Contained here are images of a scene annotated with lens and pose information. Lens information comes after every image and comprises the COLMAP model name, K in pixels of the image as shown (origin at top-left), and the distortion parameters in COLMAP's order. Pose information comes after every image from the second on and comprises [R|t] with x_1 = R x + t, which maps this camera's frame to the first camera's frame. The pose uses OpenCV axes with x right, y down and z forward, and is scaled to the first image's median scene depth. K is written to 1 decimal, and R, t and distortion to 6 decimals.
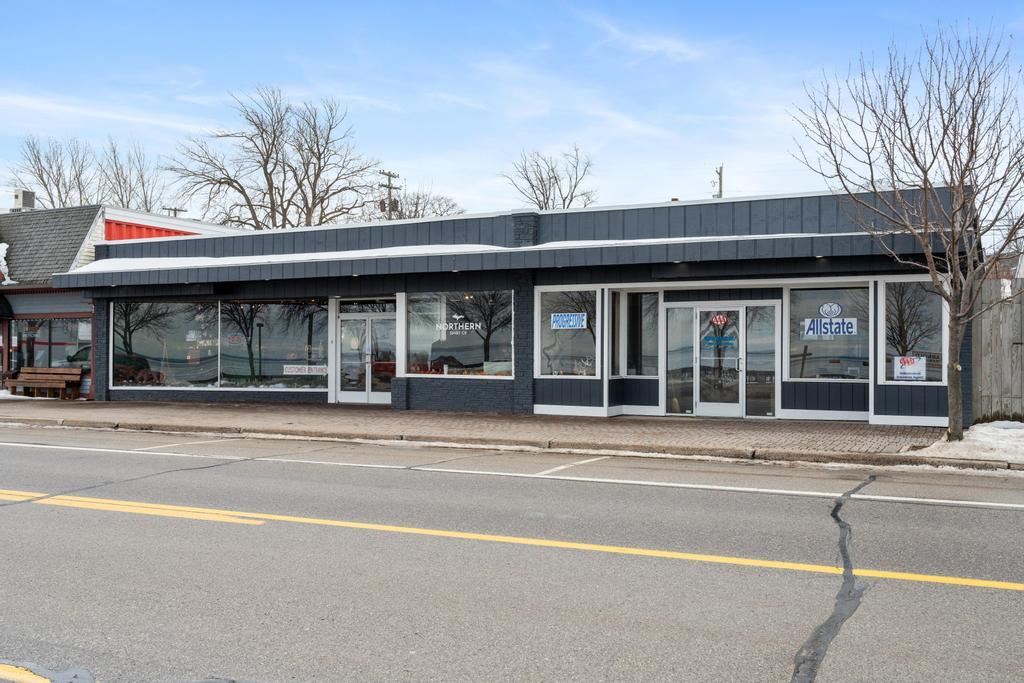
lens RADIAL K [[972.5, 0, 510.4], [0, 972.5, 345.0], [0, 0, 1]] dist [0.001105, 0.000000]
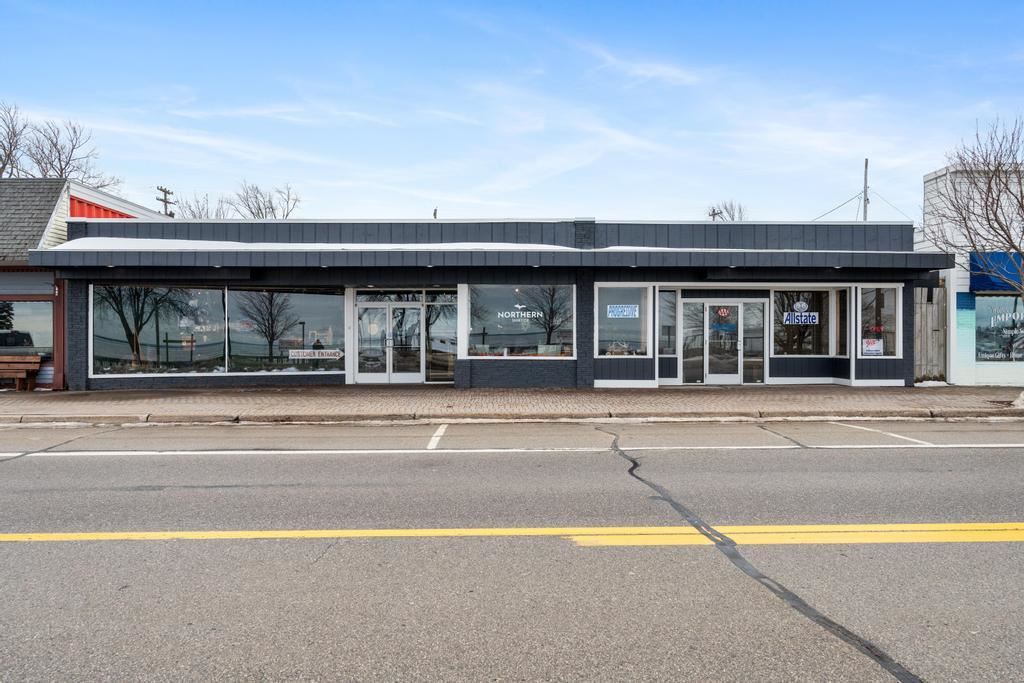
lens RADIAL K [[644.2, 0, 515.0], [0, 644.2, 339.8], [0, 0, 1]] dist [-0.005115, -0.000937]
pose [[0.880463, -0.003547, 0.474102, -0.423996], [-0.000998, 0.999956, 0.009335, 0.003698], [-0.474114, -0.008692, 0.880421, 0.327081]]
